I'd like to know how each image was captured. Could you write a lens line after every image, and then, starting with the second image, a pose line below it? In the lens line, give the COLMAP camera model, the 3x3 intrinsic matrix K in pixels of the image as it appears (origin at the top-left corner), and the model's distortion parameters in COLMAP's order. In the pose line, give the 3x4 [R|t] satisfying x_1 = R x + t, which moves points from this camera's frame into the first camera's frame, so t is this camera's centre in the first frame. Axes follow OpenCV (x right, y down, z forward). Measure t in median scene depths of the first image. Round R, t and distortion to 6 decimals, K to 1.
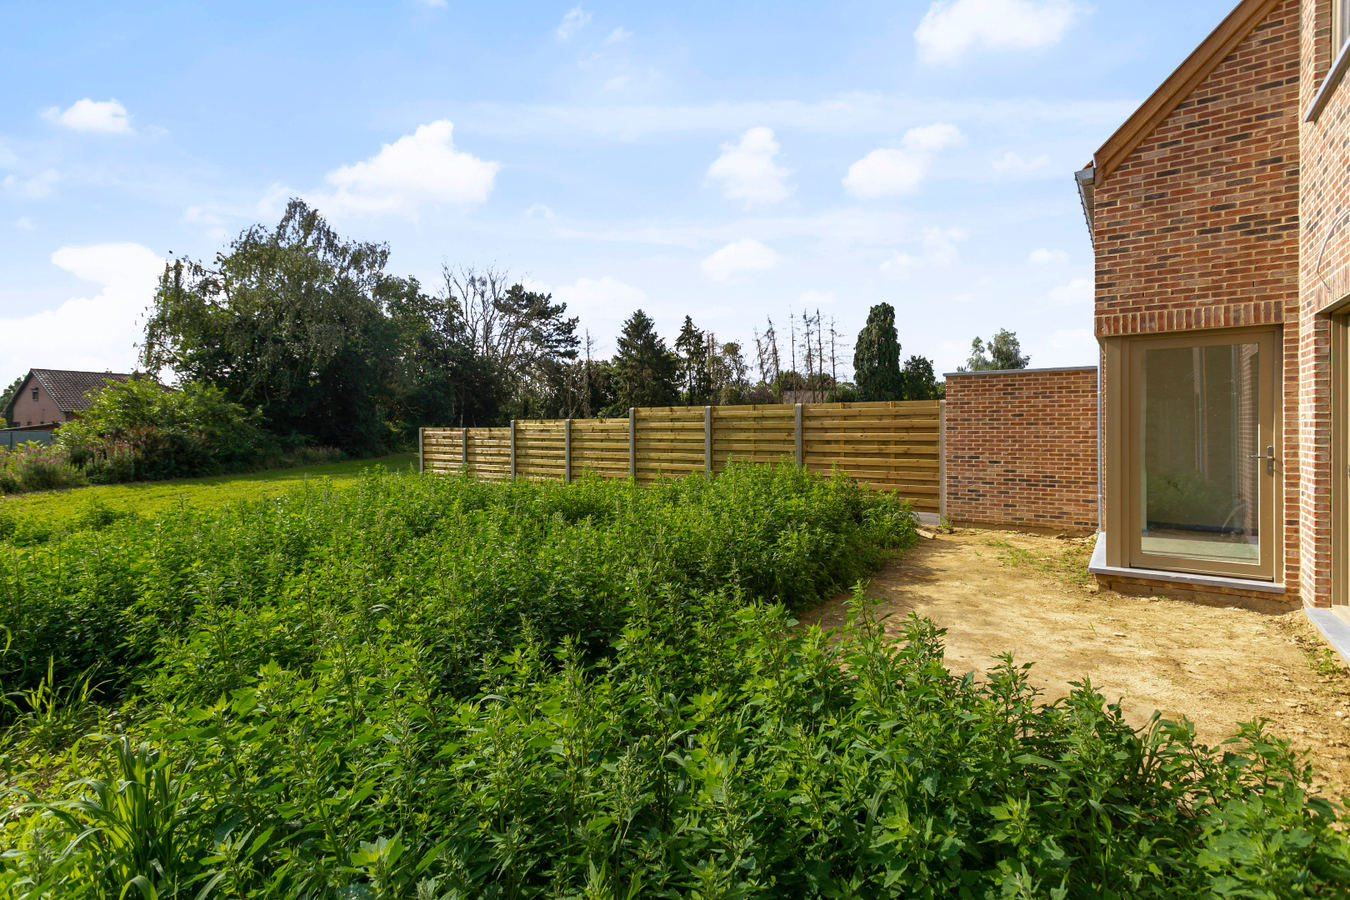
lens RADIAL K [[655.3, 0, 672.5], [0, 655.3, 438.5], [0, 0, 1]] dist [0.001095, -0.000120]
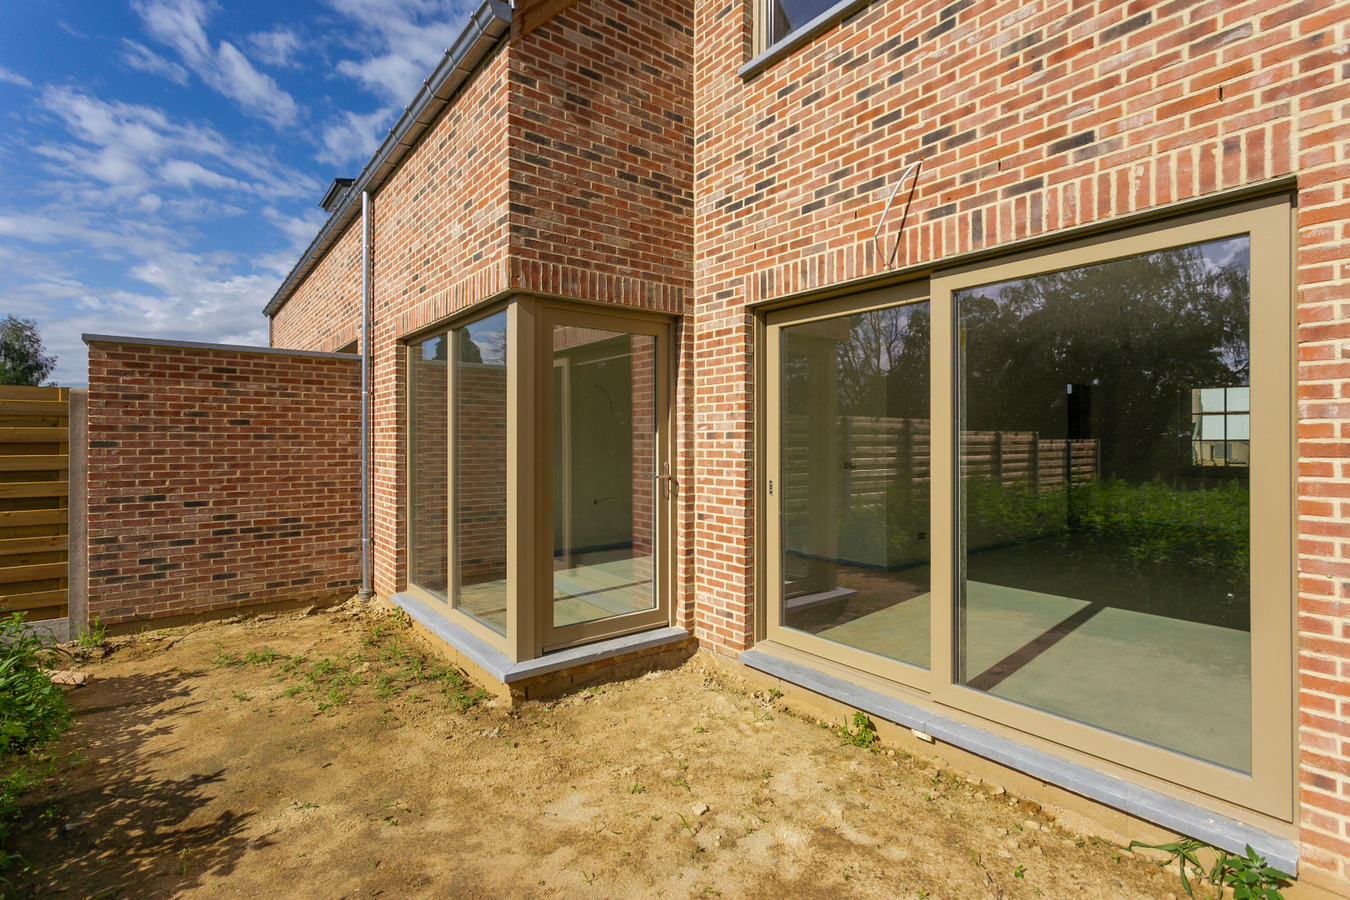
lens RADIAL K [[655.3, 0, 672.5], [0, 655.3, 438.5], [0, 0, 1]] dist [0.001095, -0.000120]
pose [[0.299232, 0.009902, 0.954129, 0.078400], [0.020482, 0.999649, -0.016798, -0.002751], [-0.953961, 0.024569, 0.298924, 0.464688]]
